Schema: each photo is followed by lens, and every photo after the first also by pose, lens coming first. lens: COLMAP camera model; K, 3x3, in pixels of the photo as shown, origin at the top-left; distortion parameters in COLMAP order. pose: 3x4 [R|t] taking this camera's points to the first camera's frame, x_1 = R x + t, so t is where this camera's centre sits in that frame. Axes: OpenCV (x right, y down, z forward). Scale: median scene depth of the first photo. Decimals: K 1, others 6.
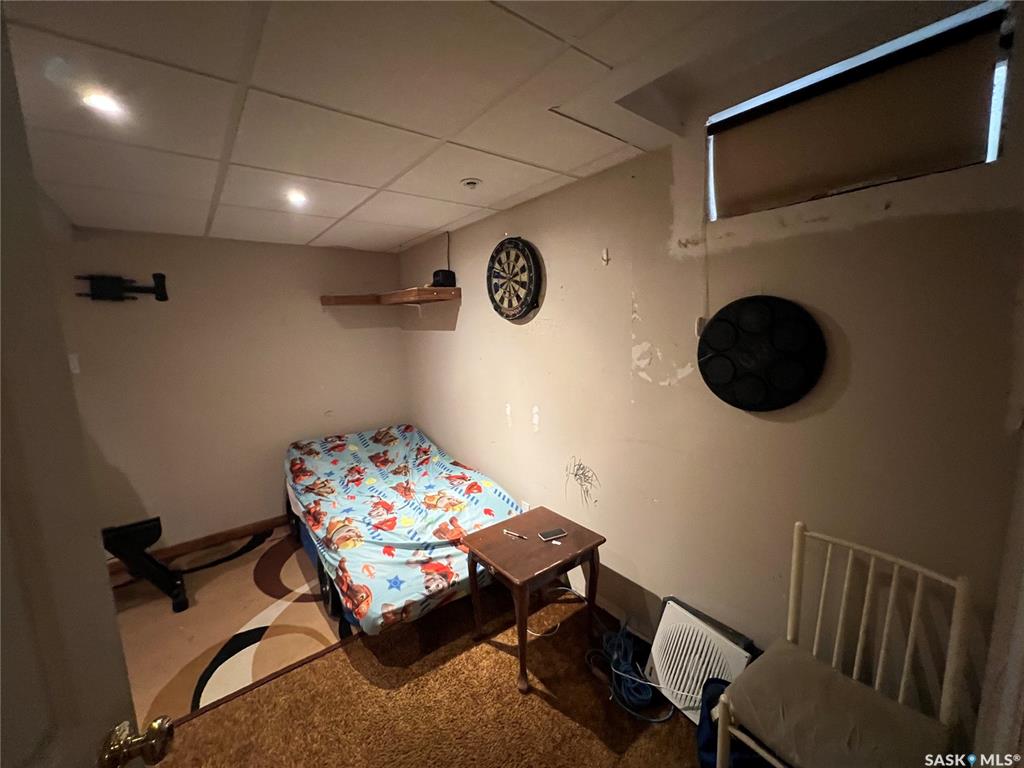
lens RADIAL K [[409.9, 0, 510.9], [0, 409.9, 386.4], [0, 0, 1]] dist [-0.001806, 0.000472]
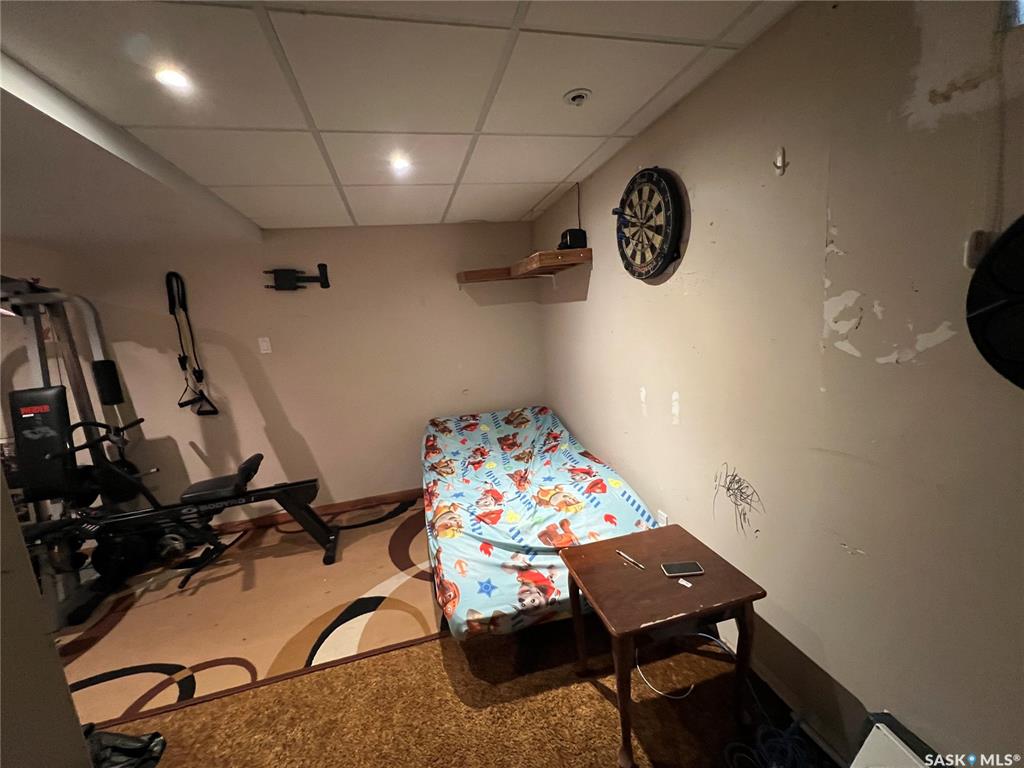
lens RADIAL K [[409.9, 0, 512.9], [0, 409.9, 385.5], [0, 0, 1]] dist [-0.001806, 0.000472]
pose [[0.915711, 0.024120, -0.401114, 0.097685], [-0.005949, 0.998901, 0.046484, 0.004188], [0.401794, -0.040179, 0.914848, 0.202453]]
